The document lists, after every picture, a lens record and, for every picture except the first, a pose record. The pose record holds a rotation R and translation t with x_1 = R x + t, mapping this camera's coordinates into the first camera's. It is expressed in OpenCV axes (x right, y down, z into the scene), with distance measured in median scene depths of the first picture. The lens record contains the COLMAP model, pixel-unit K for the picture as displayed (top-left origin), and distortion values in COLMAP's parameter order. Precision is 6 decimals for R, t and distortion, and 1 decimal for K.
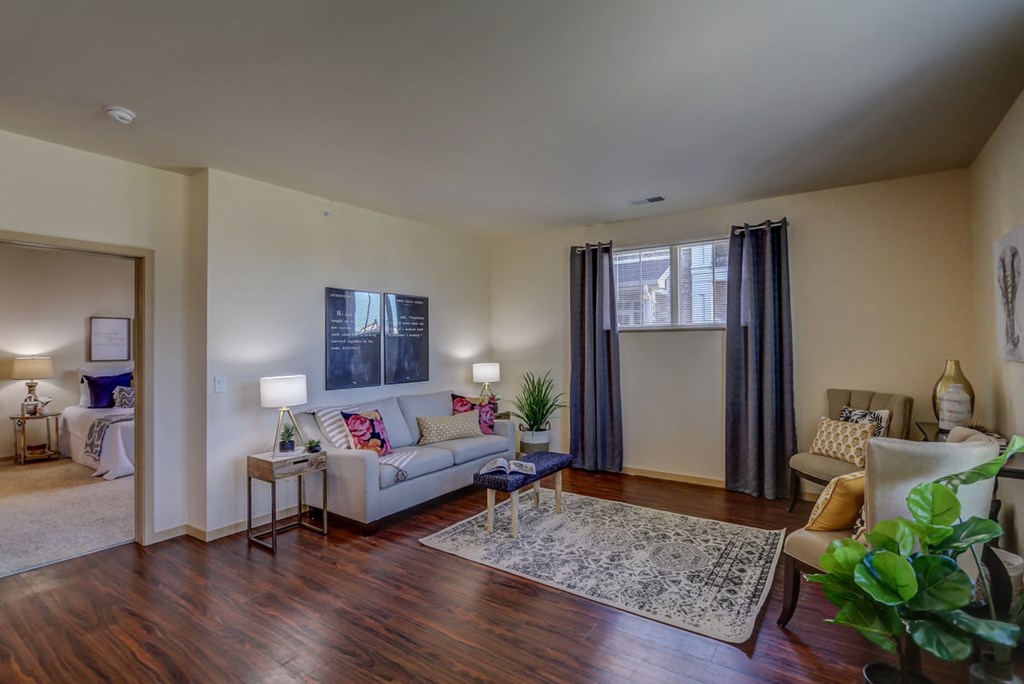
lens RADIAL K [[485.6, 0, 515.2], [0, 485.6, 333.9], [0, 0, 1]] dist [-0.005024, -0.000320]
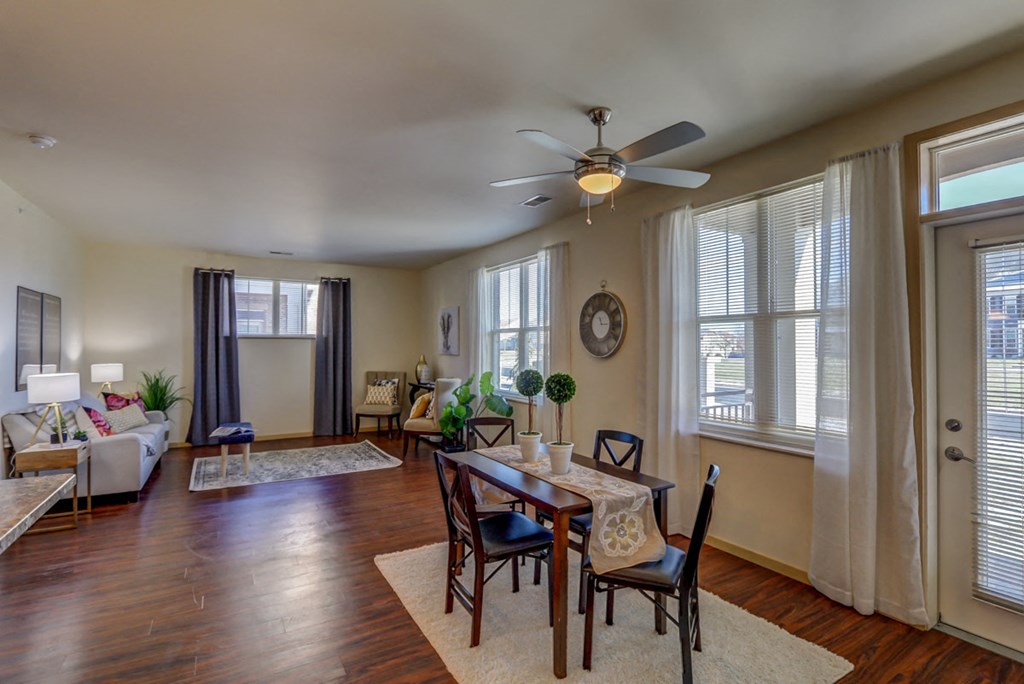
lens RADIAL K [[480.5, 0, 512.0], [0, 480.5, 342.0], [0, 0, 1]] dist [-0.002109, -0.000107]
pose [[0.402714, 0.019158, 0.915125, -0.811187], [-0.024308, 0.999652, -0.010231, 0.002177], [-0.915003, -0.018124, 0.403039, -0.274625]]
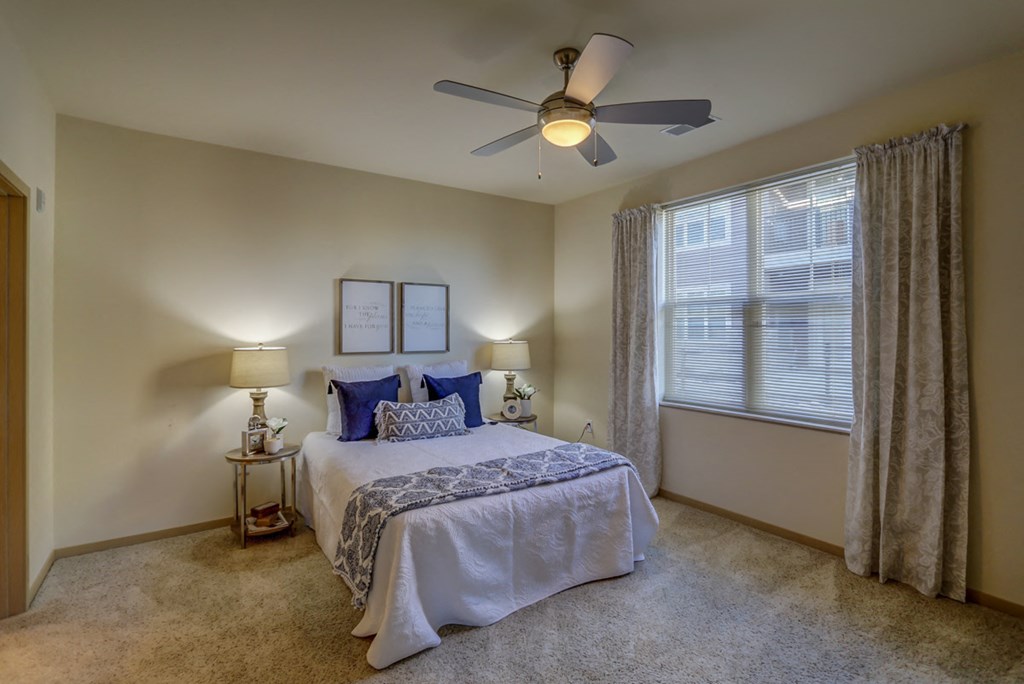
lens RADIAL K [[454.3, 0, 511.8], [0, 454.3, 338.5], [0, 0, 1]] dist [0.000056, -0.000017]
pose [[0.941337, 0.011385, -0.337277, -0.672925], [-0.001009, 0.999521, 0.030924, 0.025257], [0.337468, -0.028770, 0.940897, 0.746336]]
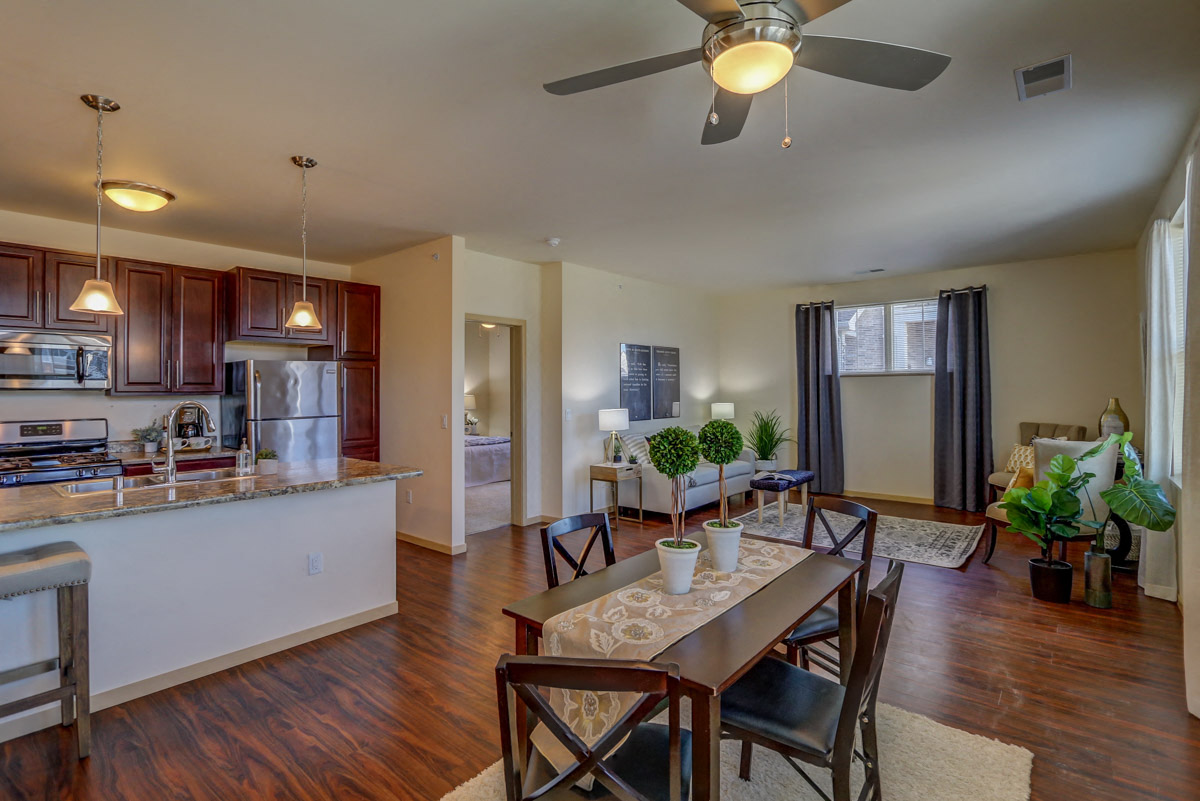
lens RADIAL K [[575.4, 0, 613.2], [0, 575.4, 381.5], [0, 0, 1]] dist [-0.002515, -0.000144]
pose [[0.997951, -0.000780, -0.063977, -0.289833], [0.001250, 0.999973, 0.007301, -0.003961], [0.063969, -0.007366, 0.997925, -0.513936]]
